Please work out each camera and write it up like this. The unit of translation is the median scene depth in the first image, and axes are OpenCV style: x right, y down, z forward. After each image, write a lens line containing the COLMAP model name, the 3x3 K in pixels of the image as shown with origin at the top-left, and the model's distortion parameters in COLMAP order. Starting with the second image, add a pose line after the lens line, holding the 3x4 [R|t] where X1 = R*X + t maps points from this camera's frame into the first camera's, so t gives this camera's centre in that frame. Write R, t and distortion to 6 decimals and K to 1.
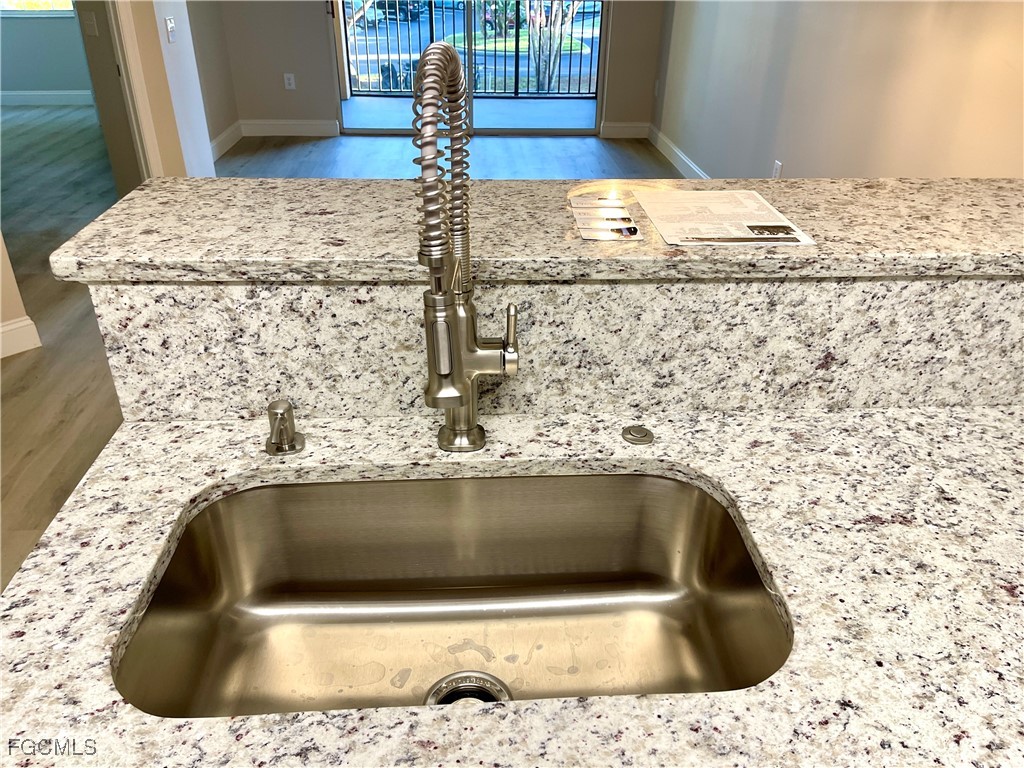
lens RADIAL K [[765.9, 0, 518.5], [0, 765.9, 387.6], [0, 0, 1]] dist [0.092179, -0.120305]
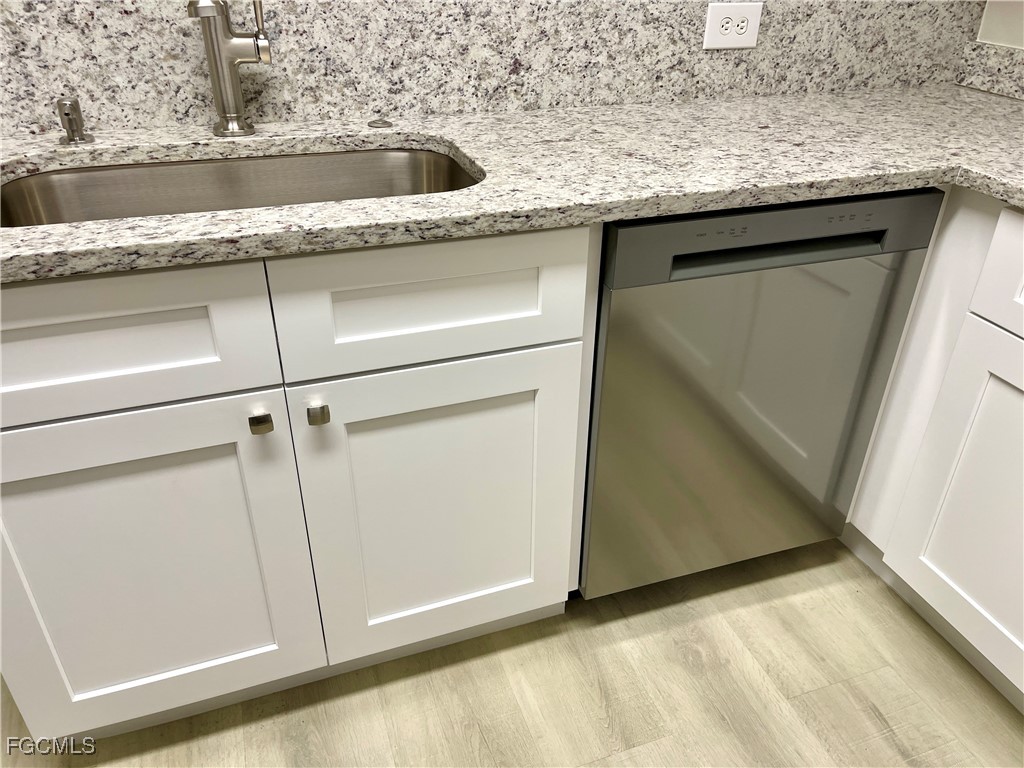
lens RADIAL K [[765.9, 0, 518.5], [0, 765.9, 387.6], [0, 0, 1]] dist [0.092179, -0.120305]
pose [[0.961286, -0.140637, 0.236959, 0.009986], [0.135982, 0.990058, 0.035960, 0.479058], [-0.239661, -0.002346, 0.970854, -0.303543]]
